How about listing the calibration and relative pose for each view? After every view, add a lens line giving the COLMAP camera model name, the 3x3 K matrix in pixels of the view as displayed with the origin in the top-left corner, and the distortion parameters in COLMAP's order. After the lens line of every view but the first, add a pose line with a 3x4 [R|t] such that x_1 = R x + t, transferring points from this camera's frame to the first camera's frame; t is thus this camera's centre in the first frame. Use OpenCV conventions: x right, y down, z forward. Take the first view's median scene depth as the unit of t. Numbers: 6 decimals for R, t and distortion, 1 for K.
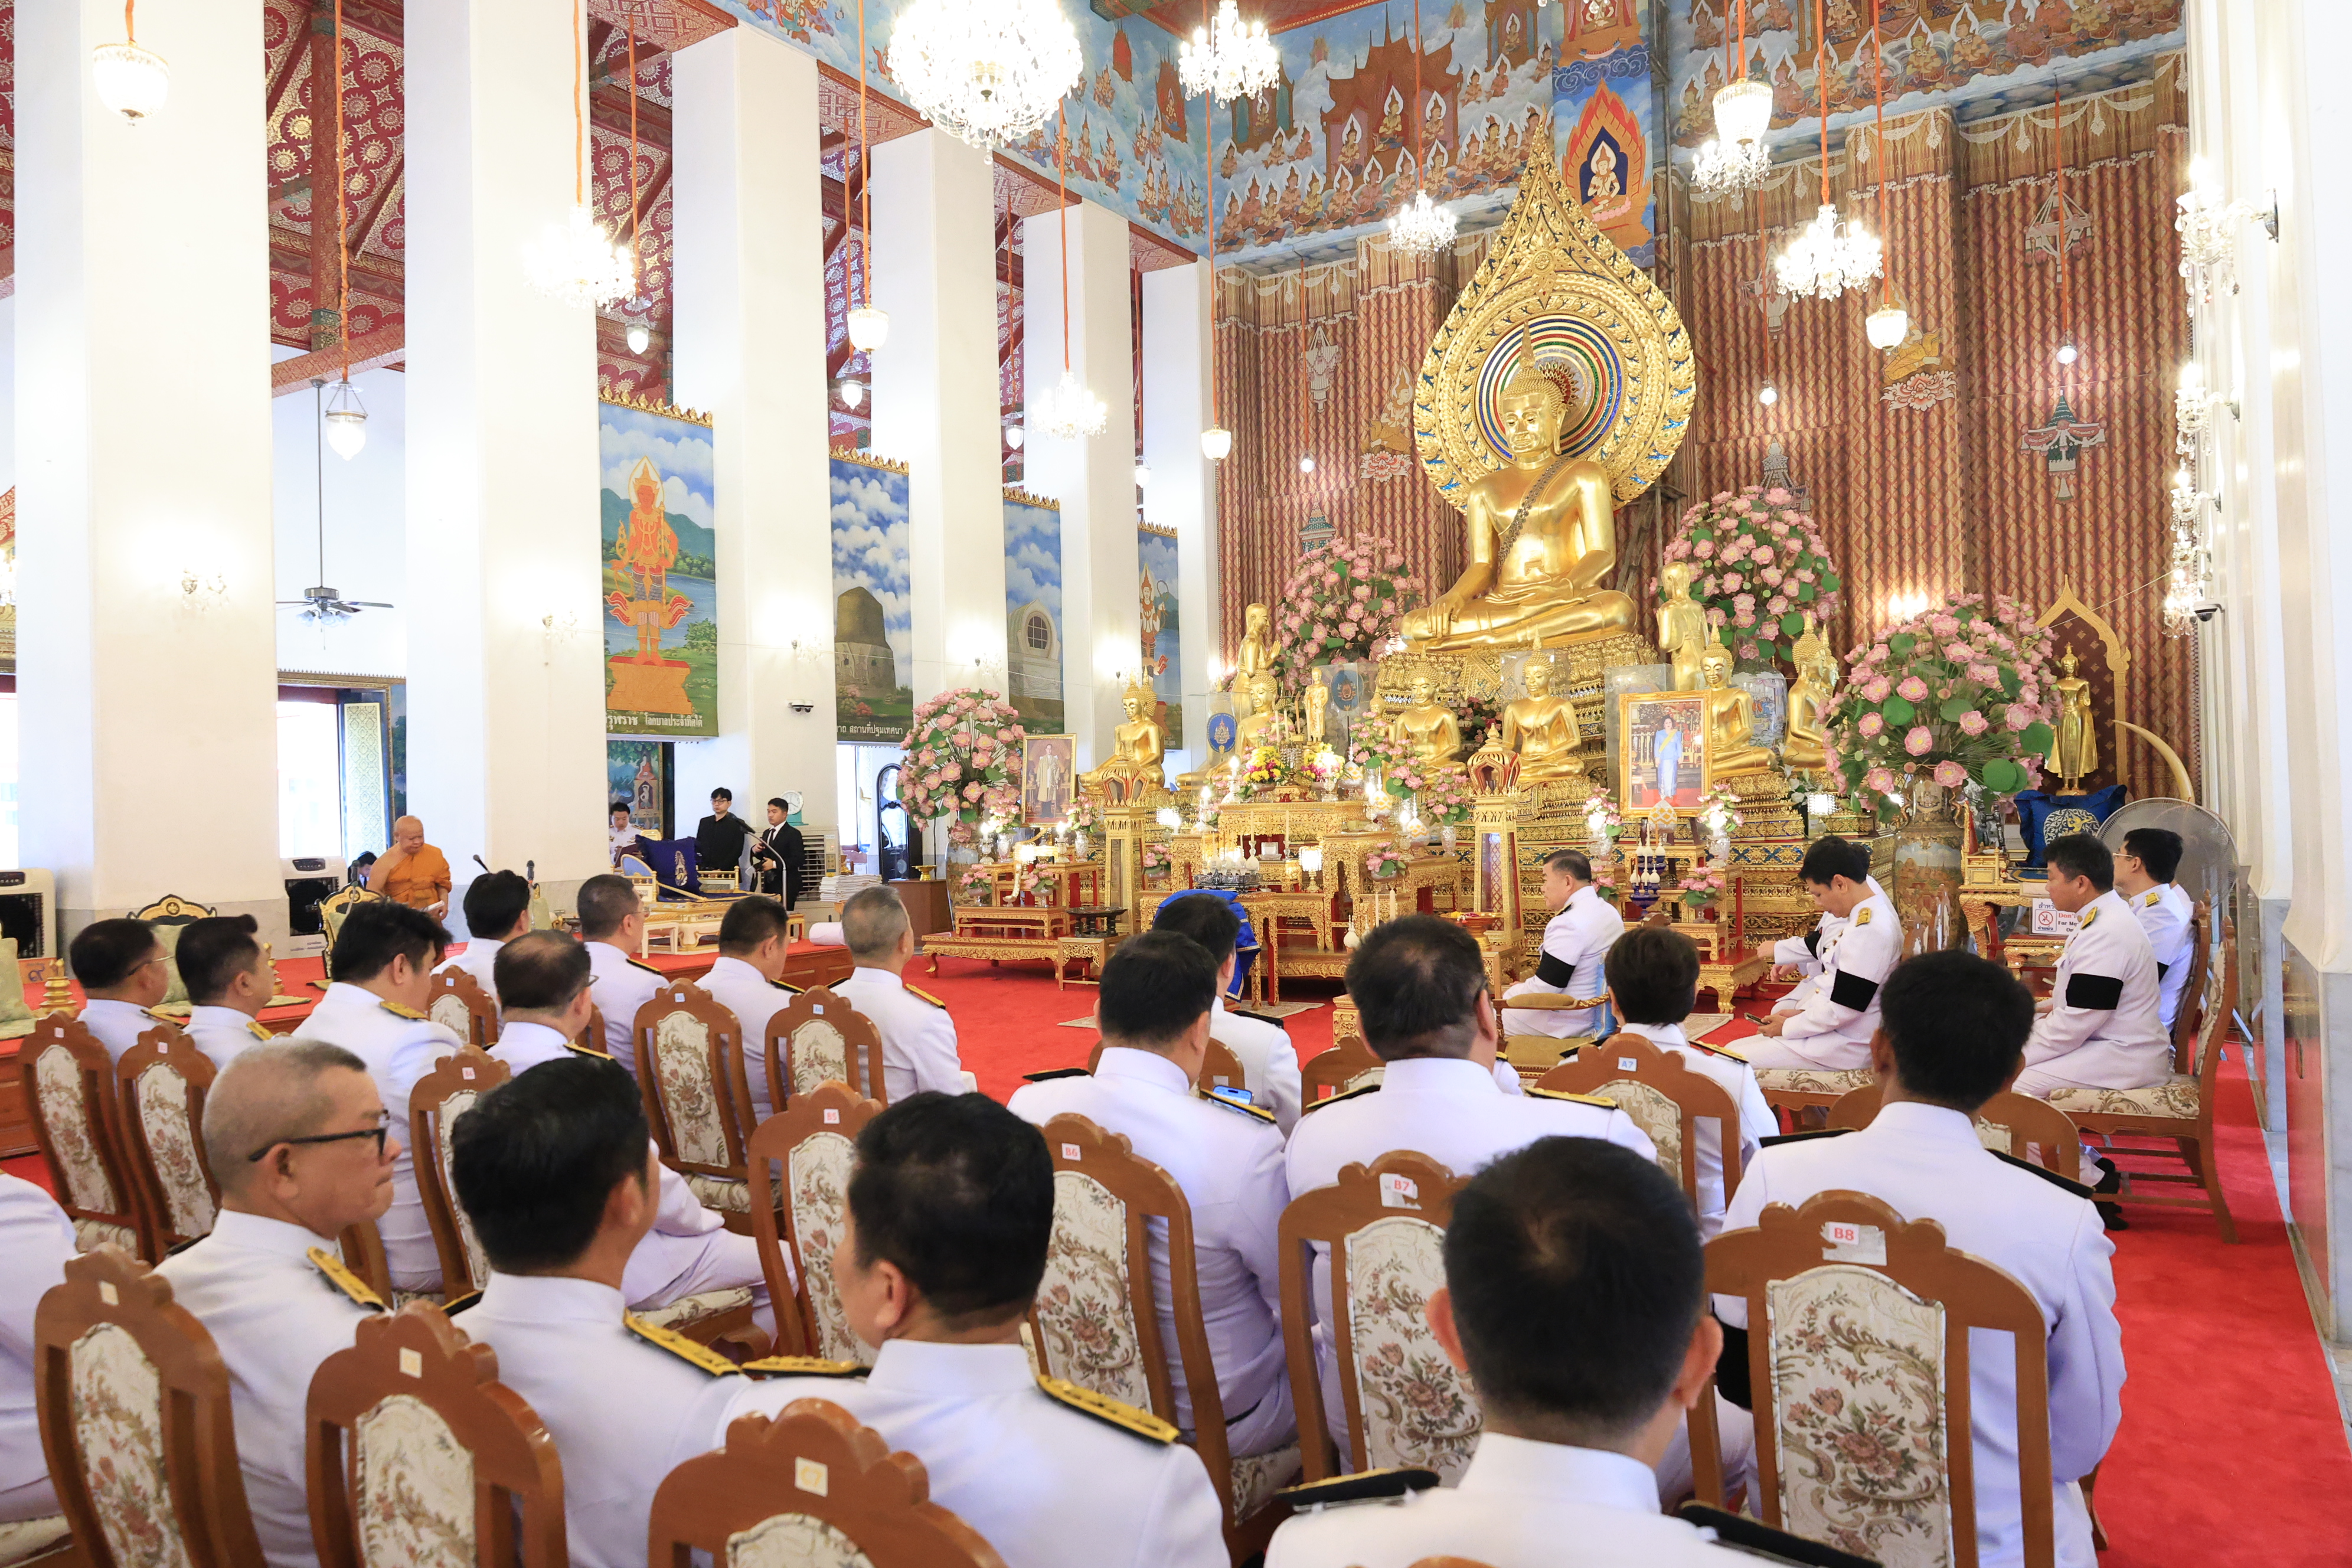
lens RADIAL K [[1615.6, 0, 1173.9], [0, 1615.6, 787.6], [0, 0, 1]] dist [-0.000806, -0.006331]
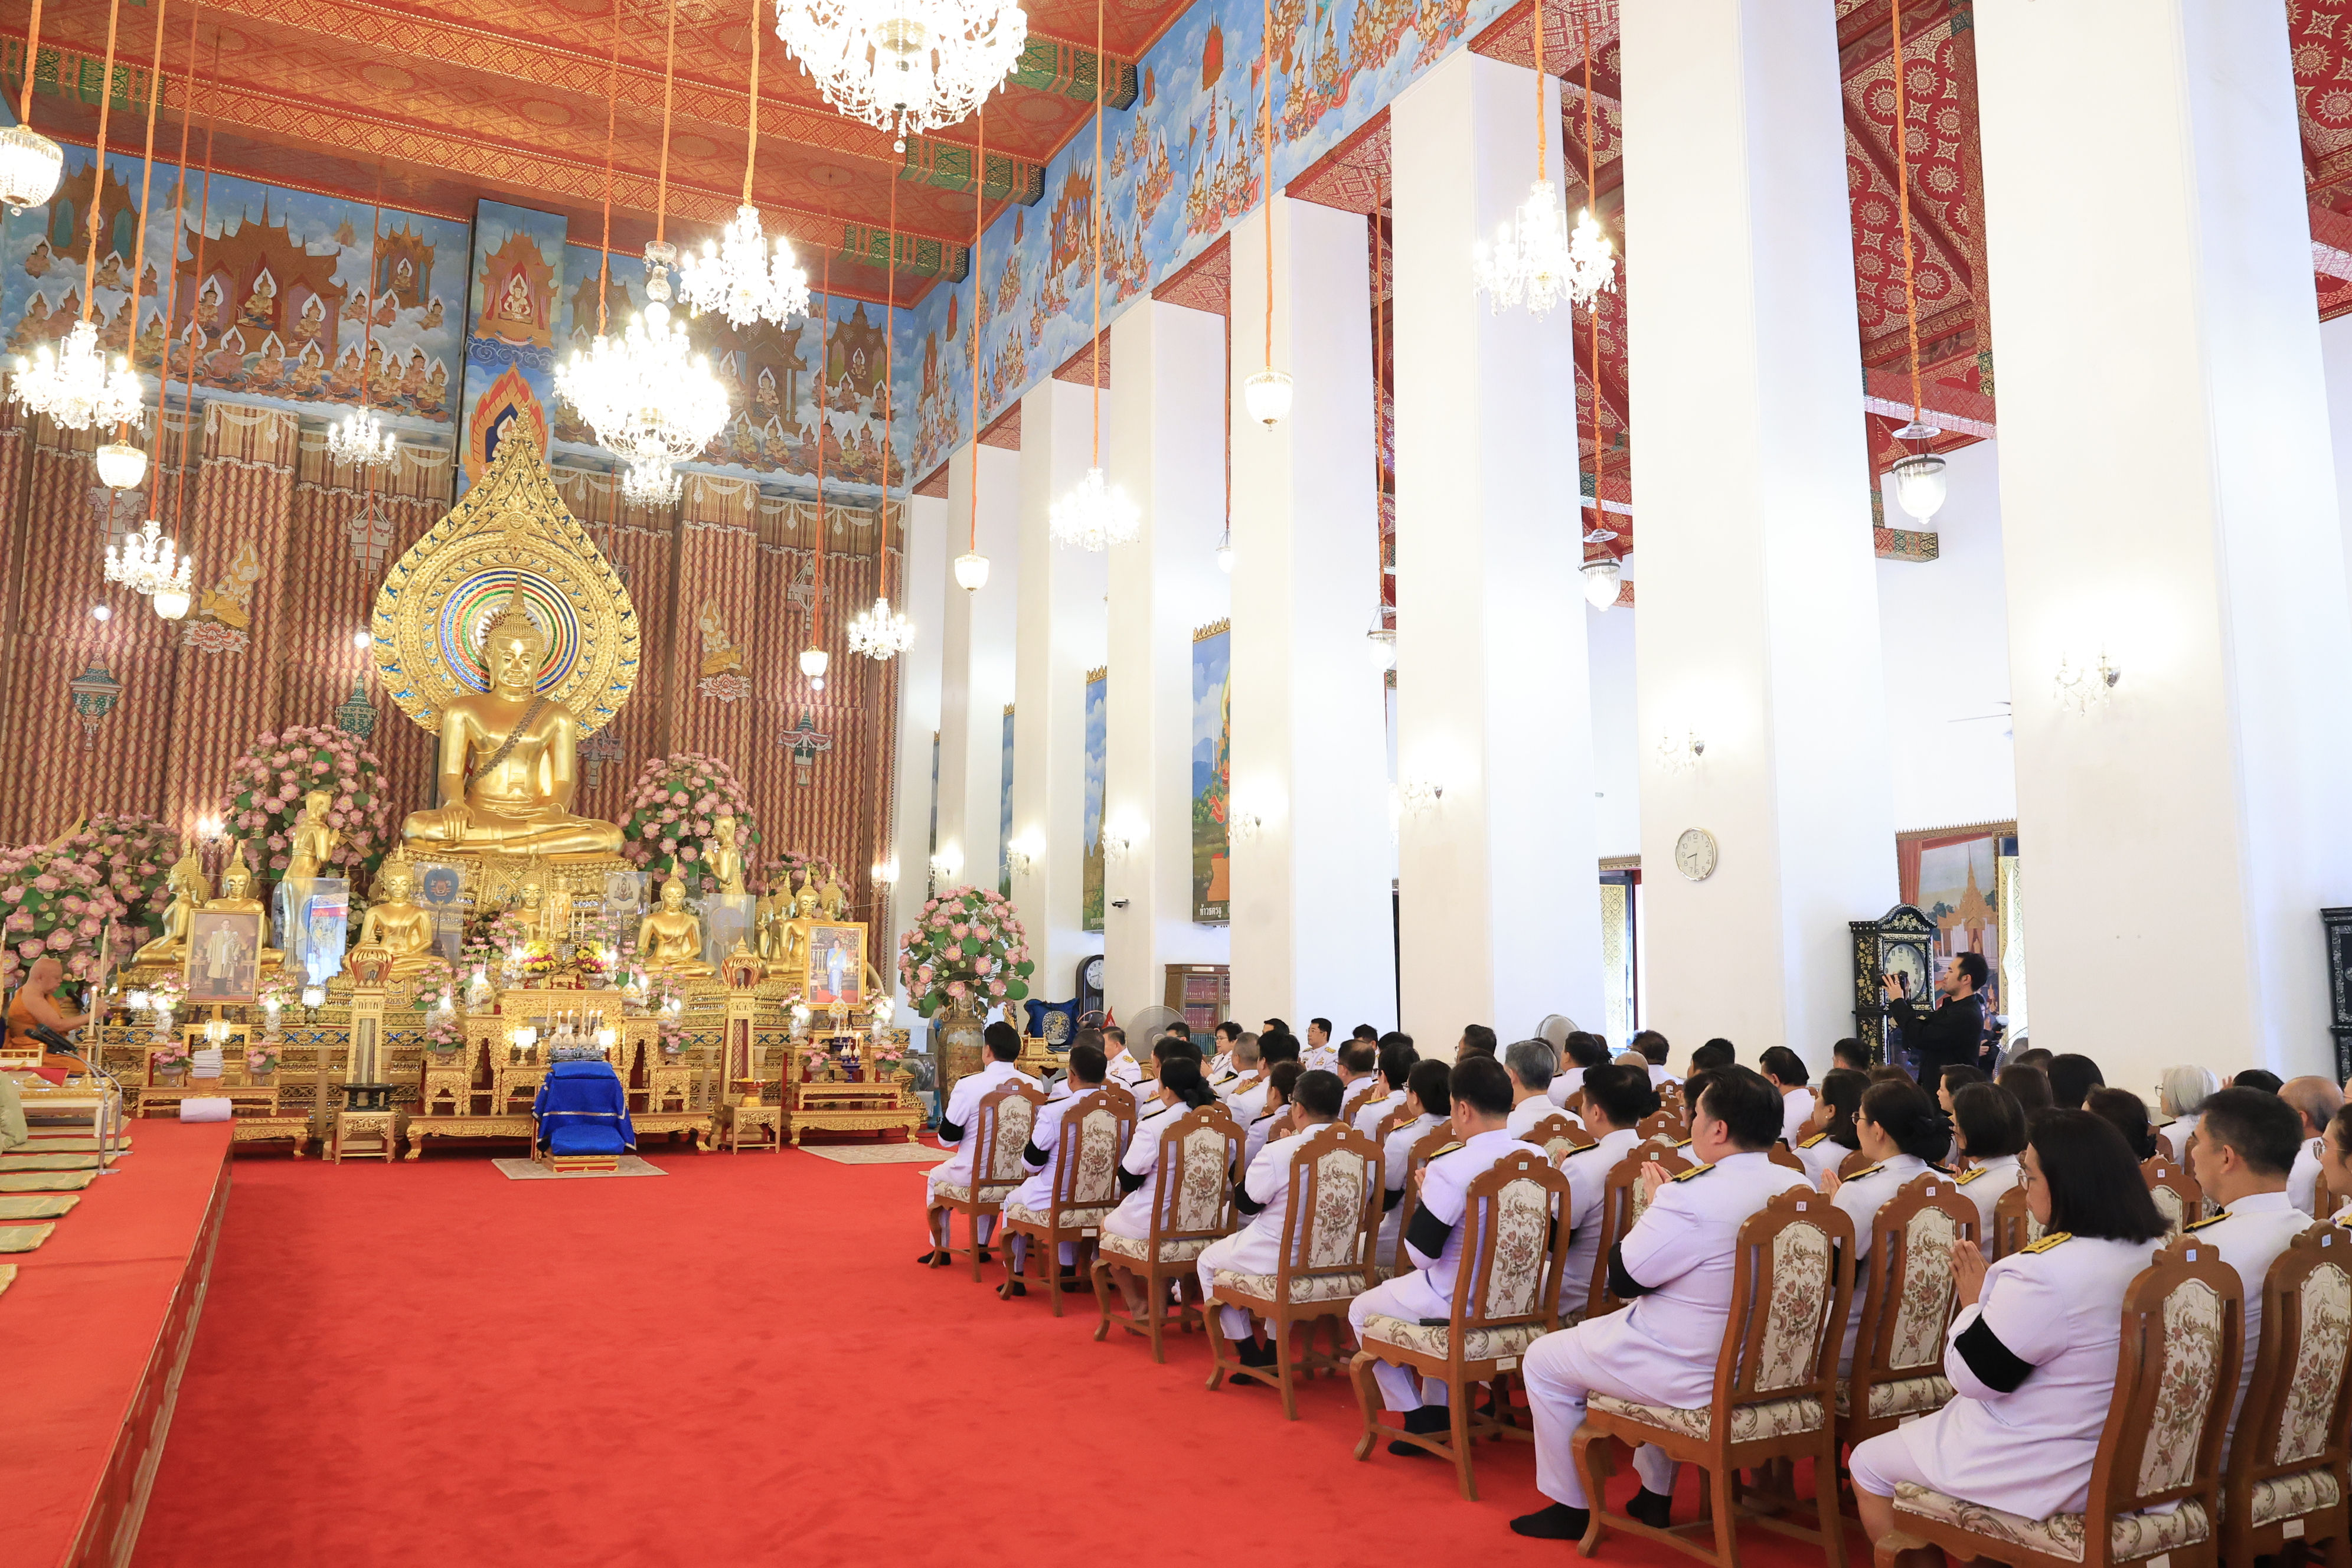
lens RADIAL K [[1724.8, 0, 1187.8], [0, 1724.8, 797.6], [0, 0, 1]] dist [-0.012198, 0.005497]
pose [[0.506454, 0.130743, 0.852297, -0.528225], [-0.035180, 0.990748, -0.131076, 0.012668], [-0.861549, 0.036401, 0.506368, -0.024909]]
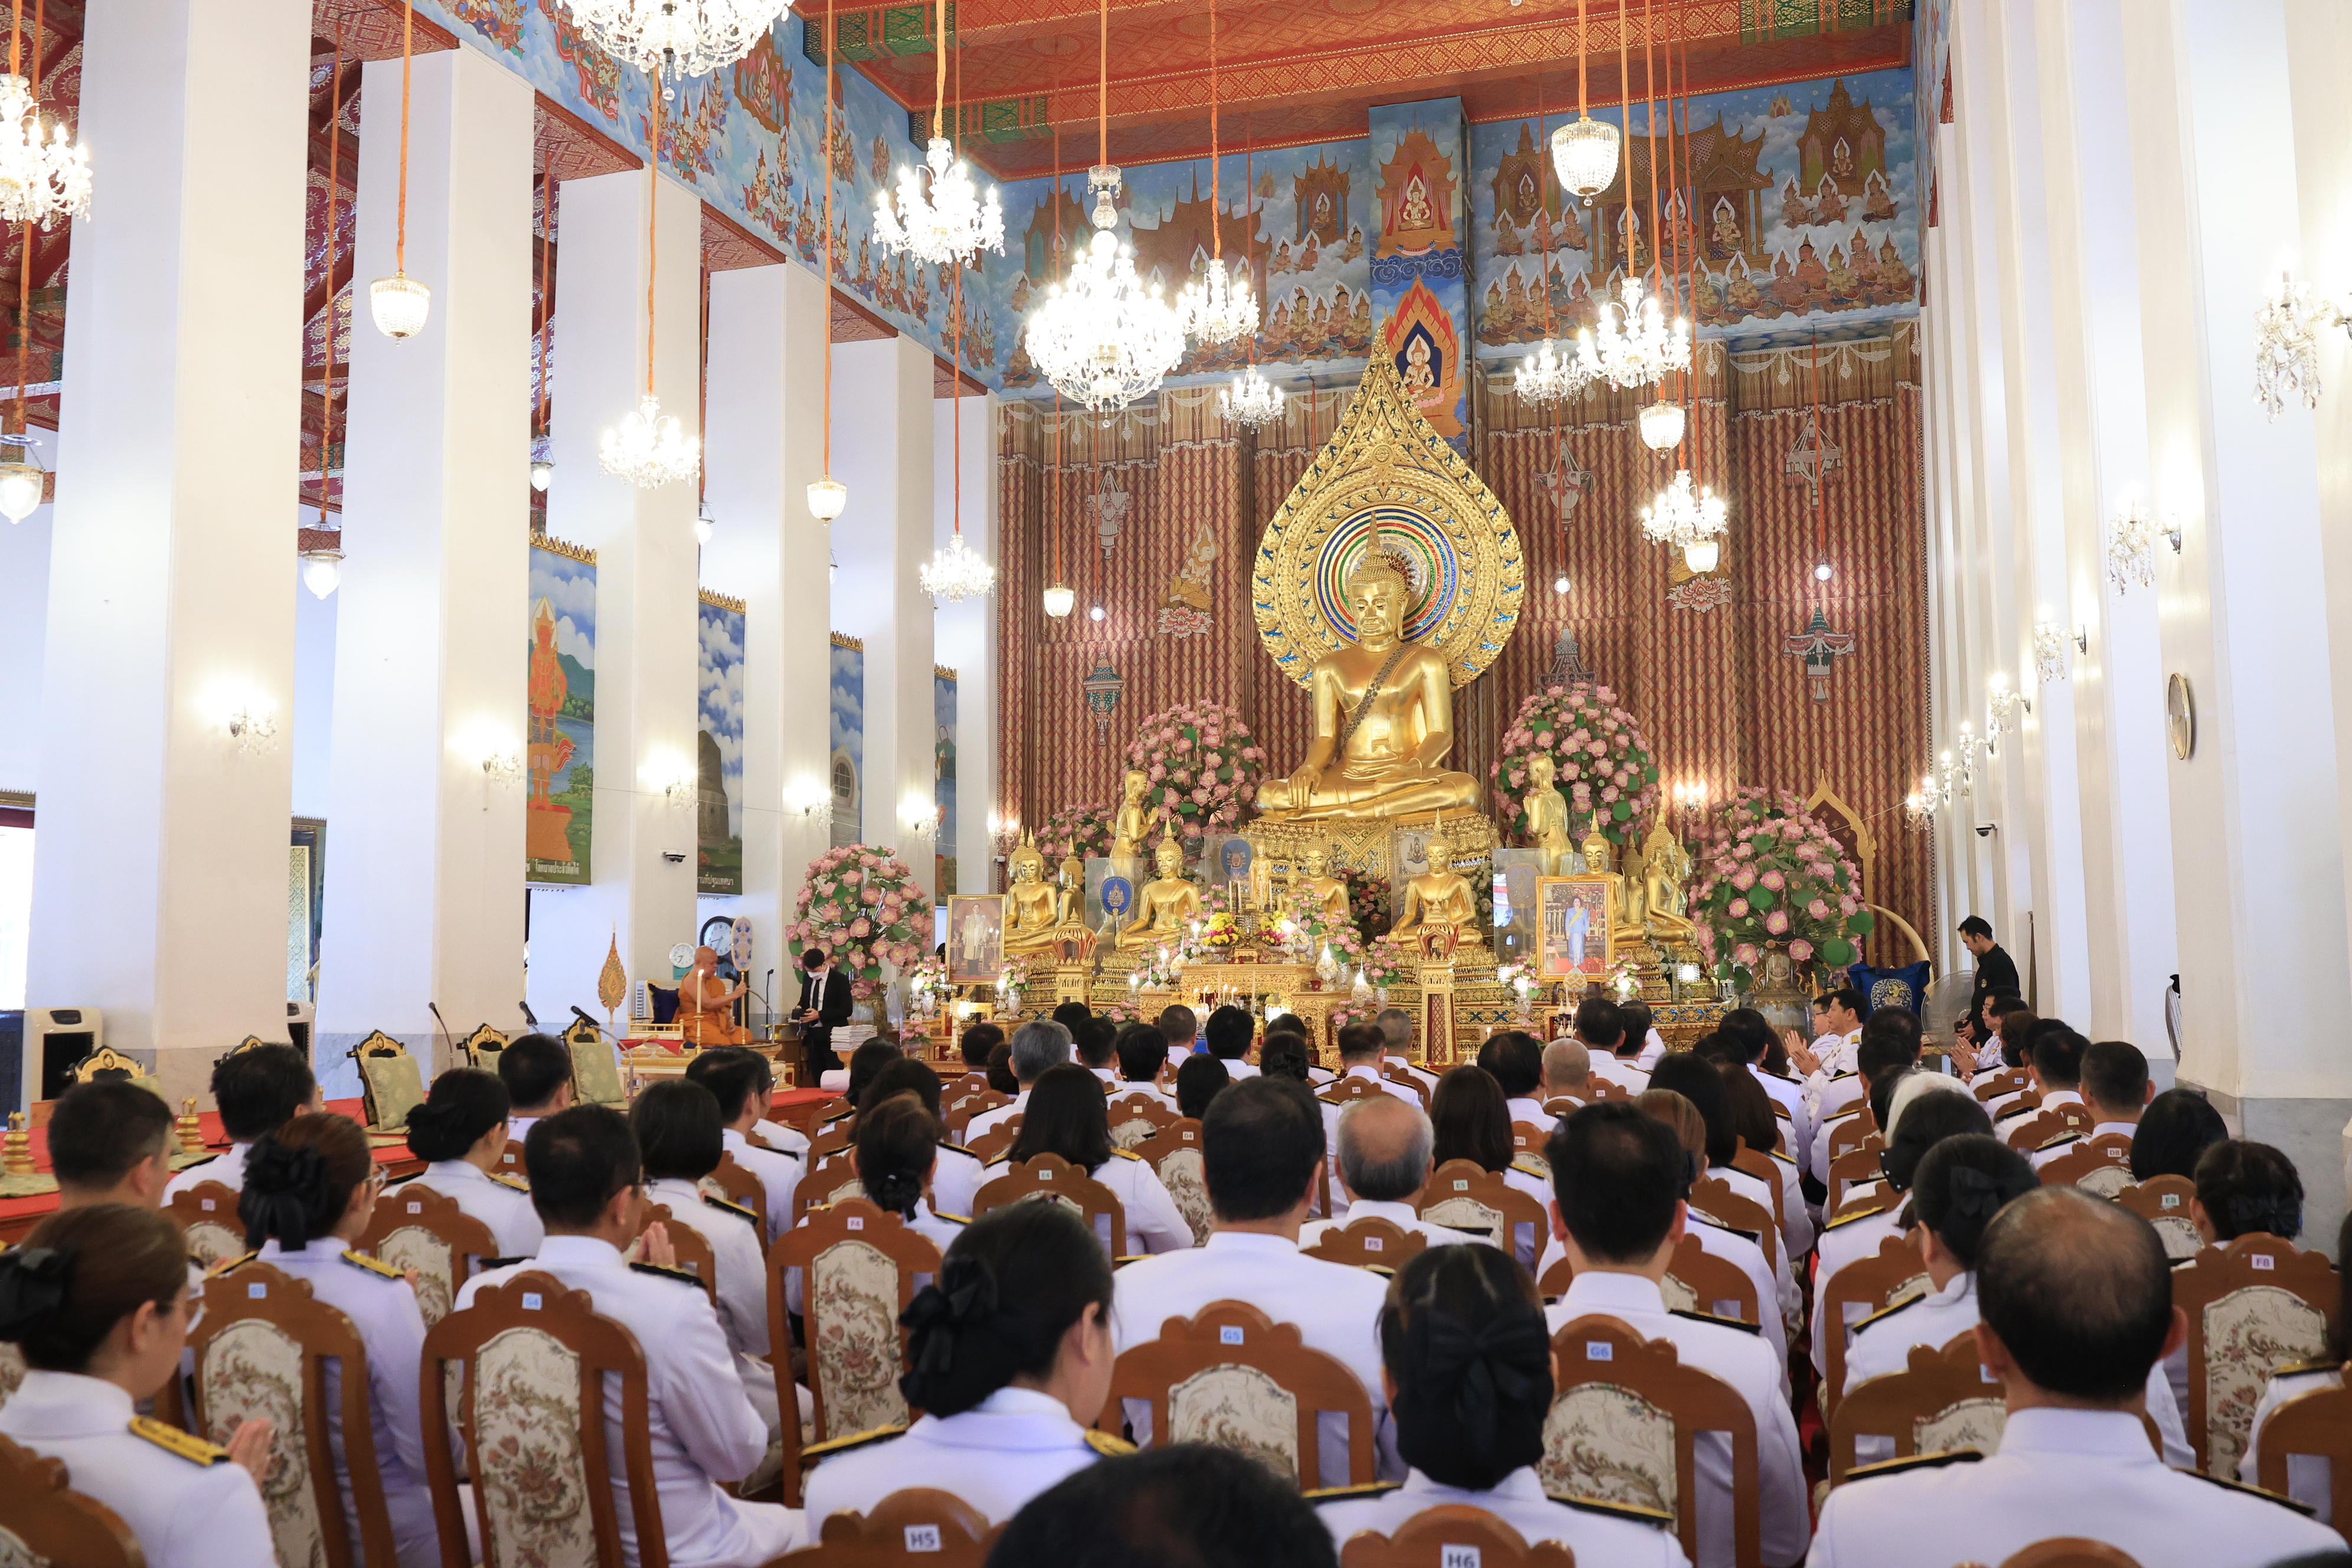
lens RADIAL K [[2090.2, 0, 1174.7], [0, 2090.2, 781.2], [0, 0, 1]] dist [-0.004804, -0.017556]
pose [[0.966531, 0.040050, 0.253405, -0.230130], [-0.019274, 0.996284, -0.083946, 0.003750], [-0.255826, 0.076252, 0.963711, -0.252347]]
